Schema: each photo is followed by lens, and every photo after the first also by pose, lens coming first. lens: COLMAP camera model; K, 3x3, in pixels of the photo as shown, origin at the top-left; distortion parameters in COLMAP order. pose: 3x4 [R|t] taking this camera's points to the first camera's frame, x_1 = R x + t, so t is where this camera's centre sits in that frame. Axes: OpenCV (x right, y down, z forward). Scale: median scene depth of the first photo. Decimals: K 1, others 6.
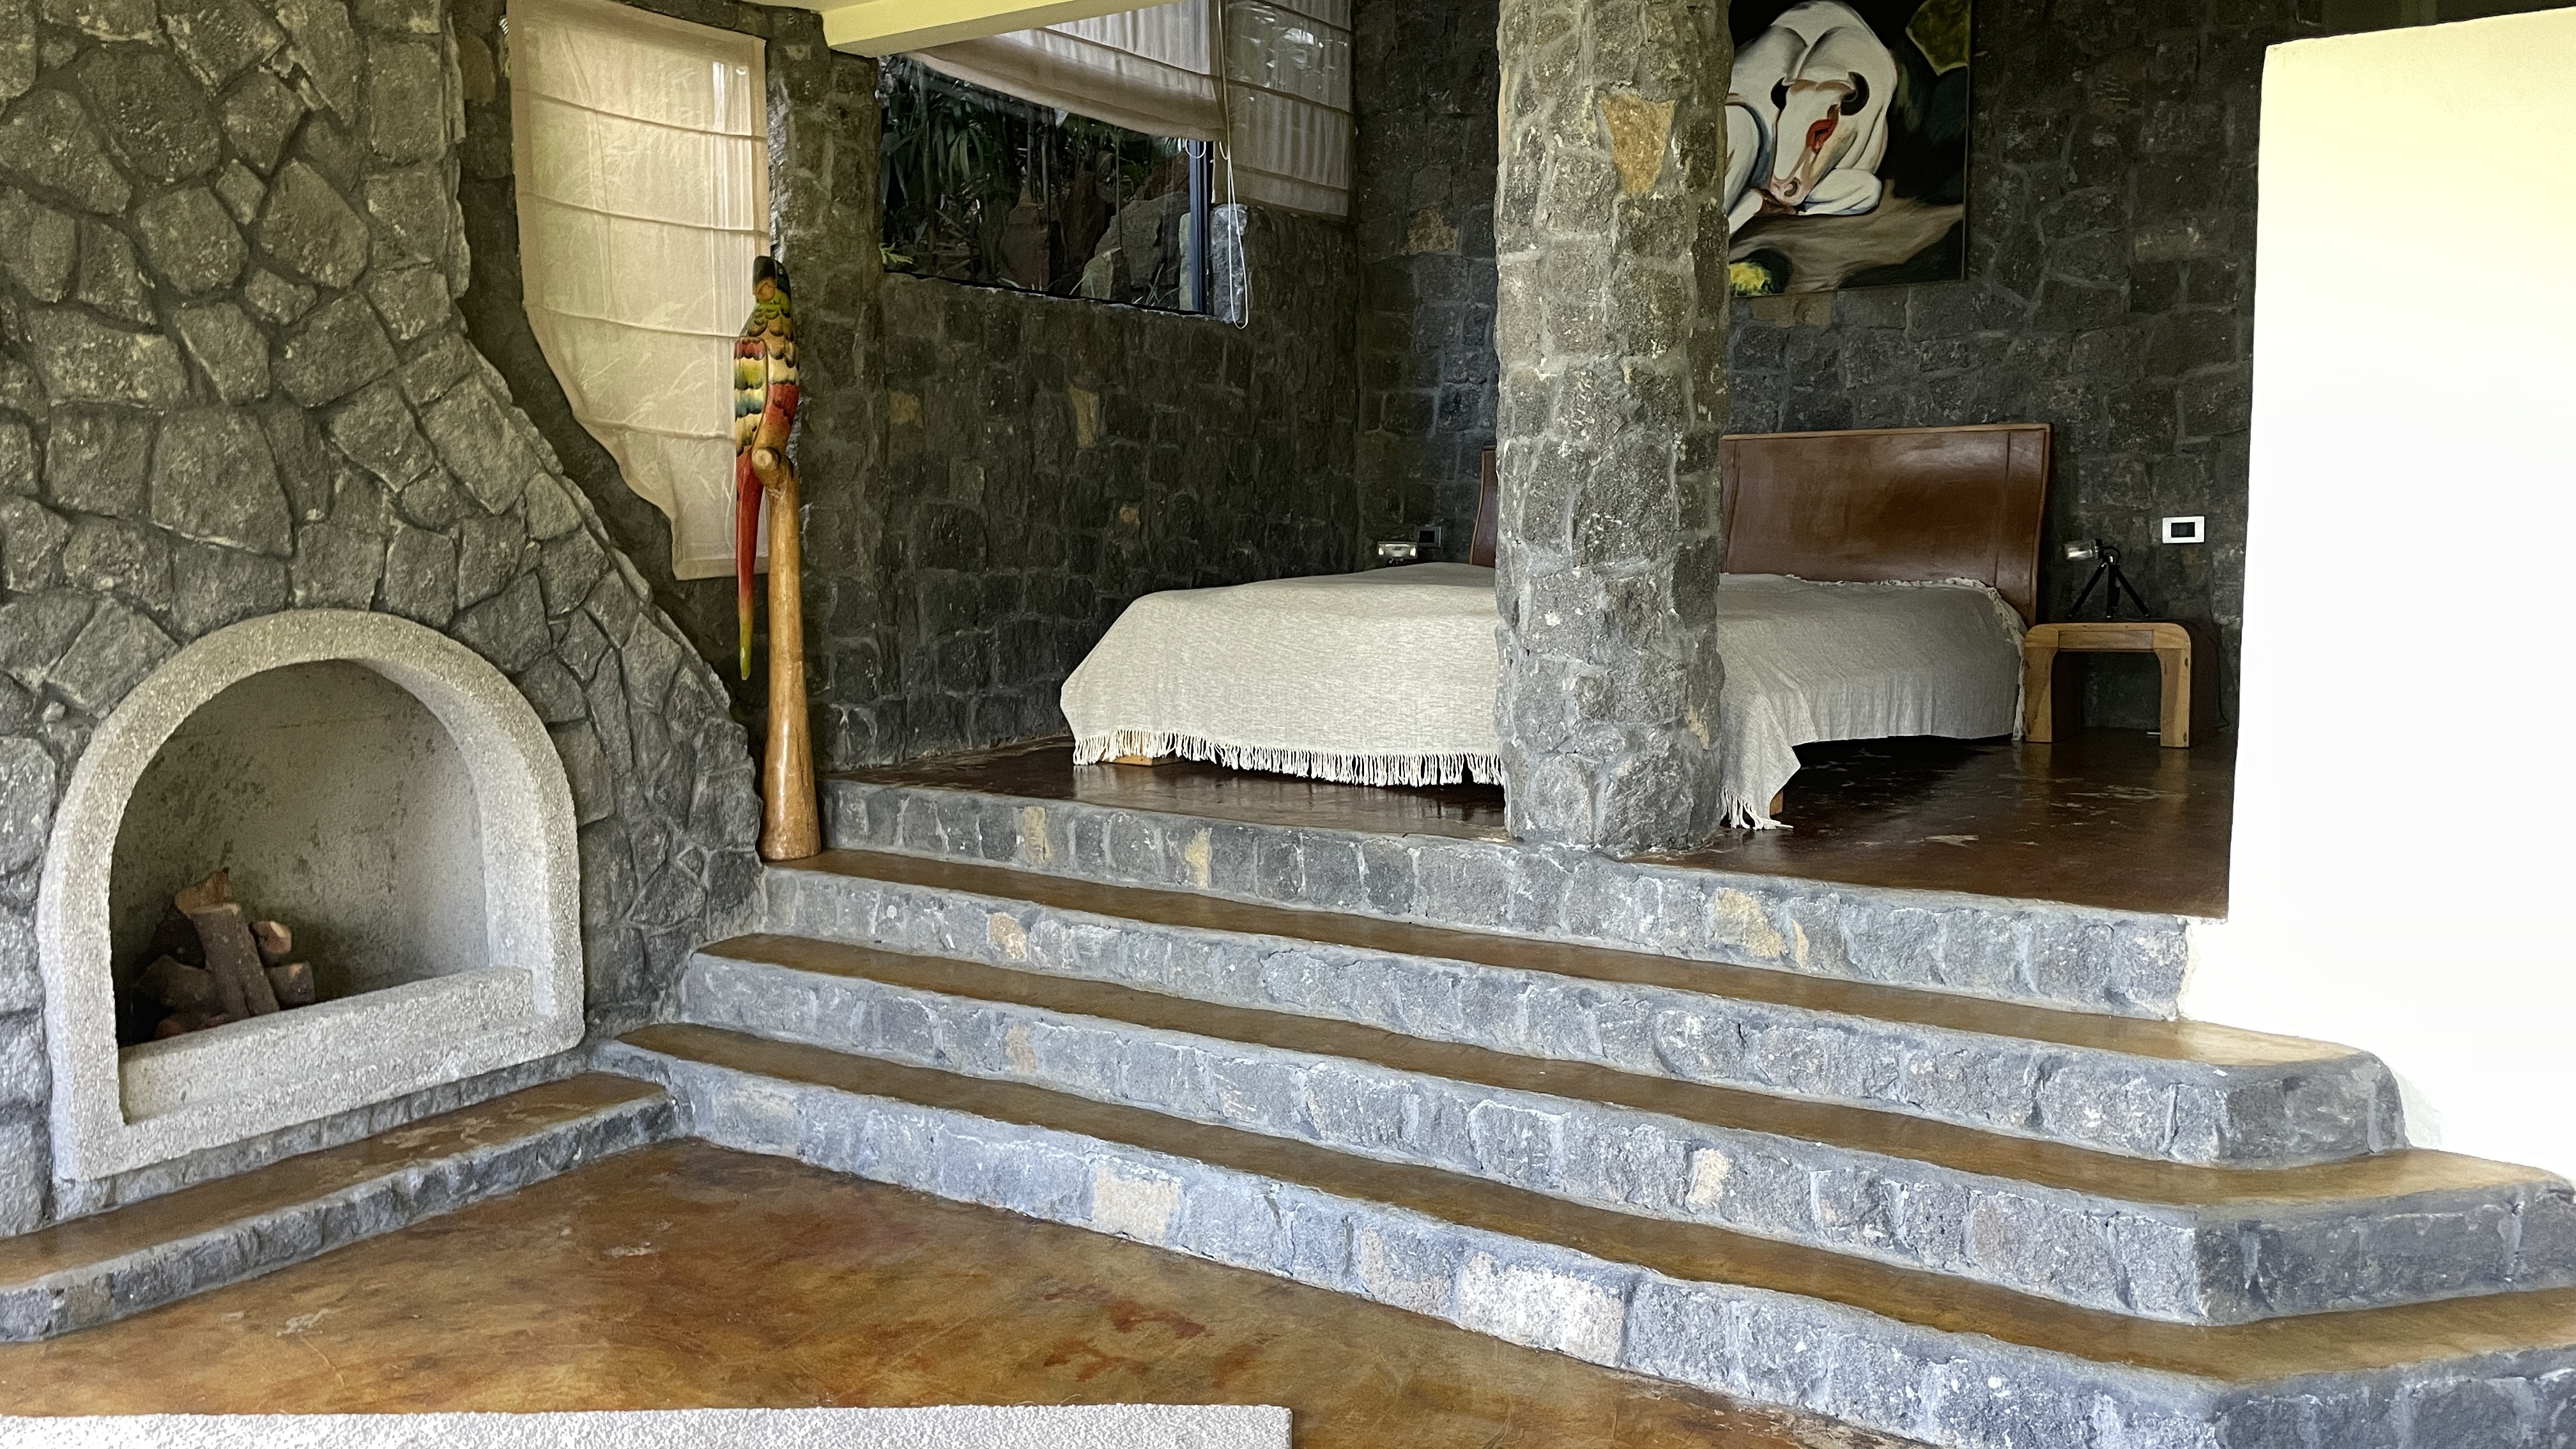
lens RADIAL K [[1923.7, 0, 1302.4], [0, 1923.7, 712.8], [0, 0, 1]] dist [0.100394, -0.127893]
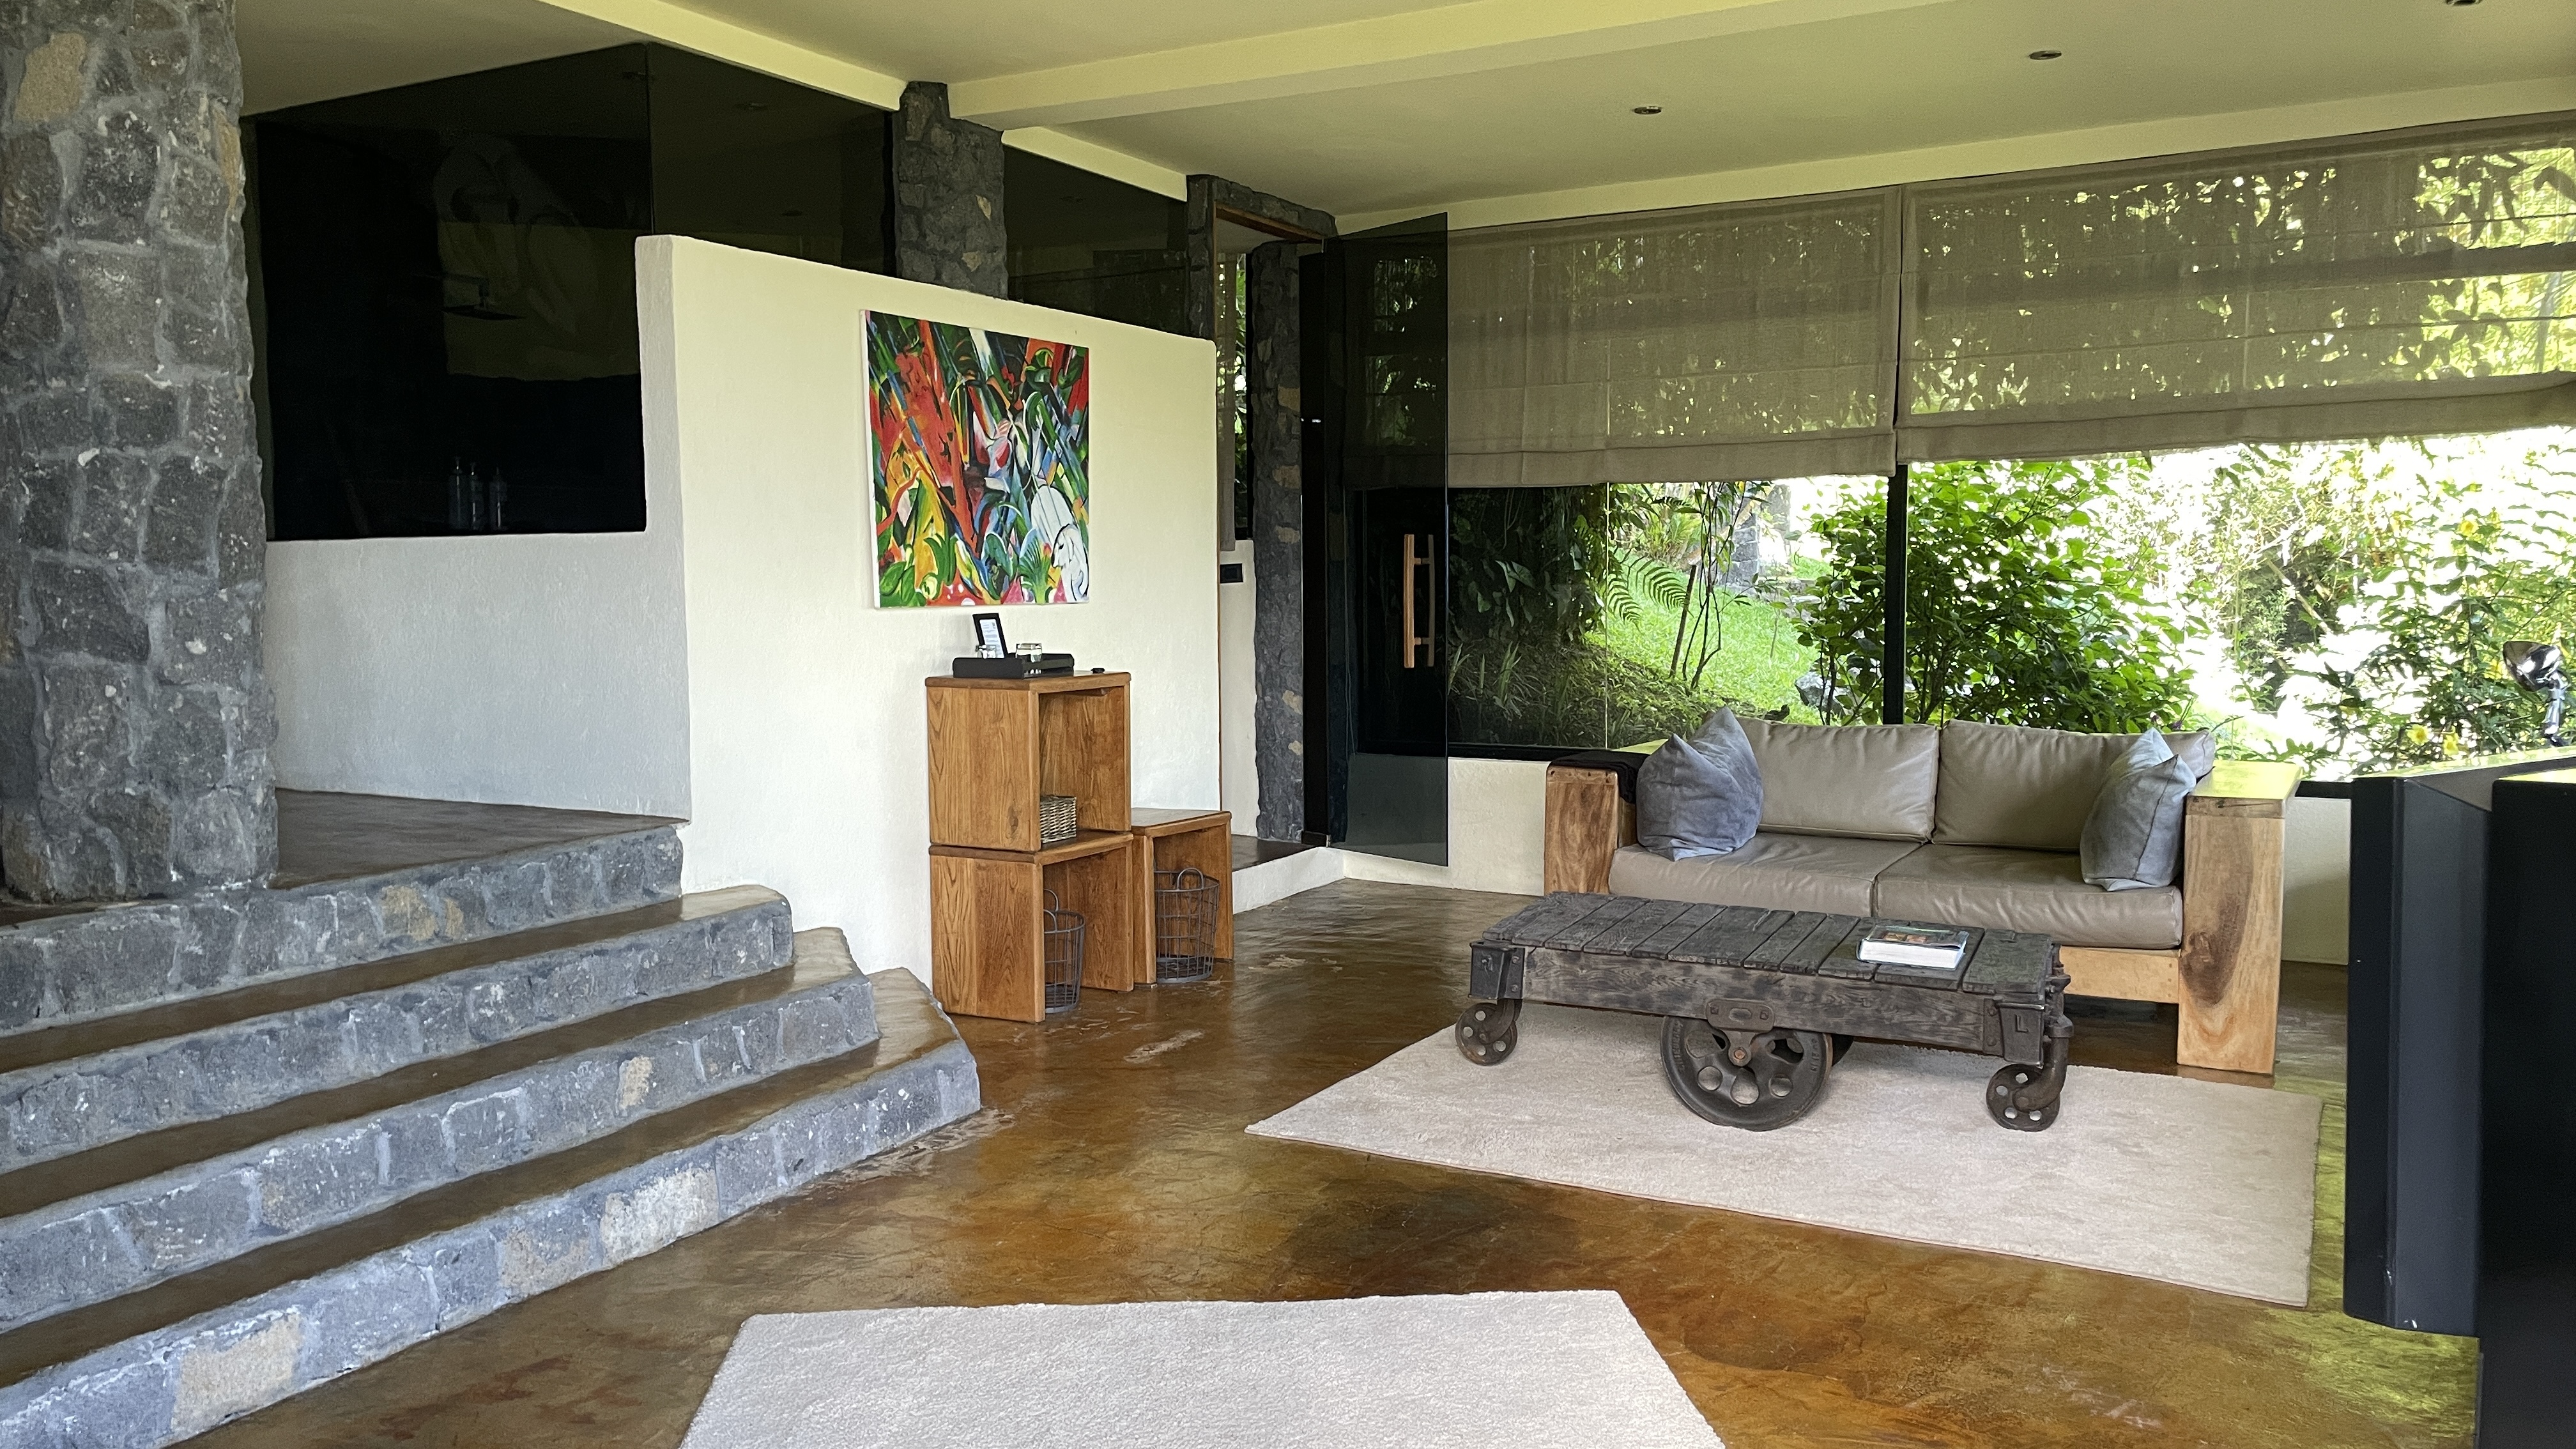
lens RADIAL K [[1923.7, 0, 1302.4], [0, 1923.7, 712.8], [0, 0, 1]] dist [0.100394, -0.127893]
pose [[-0.094752, -0.067749, 0.993193, -0.917081], [0.106172, 0.991303, 0.077750, -0.035978], [-0.989823, 0.112817, -0.086735, 0.594681]]
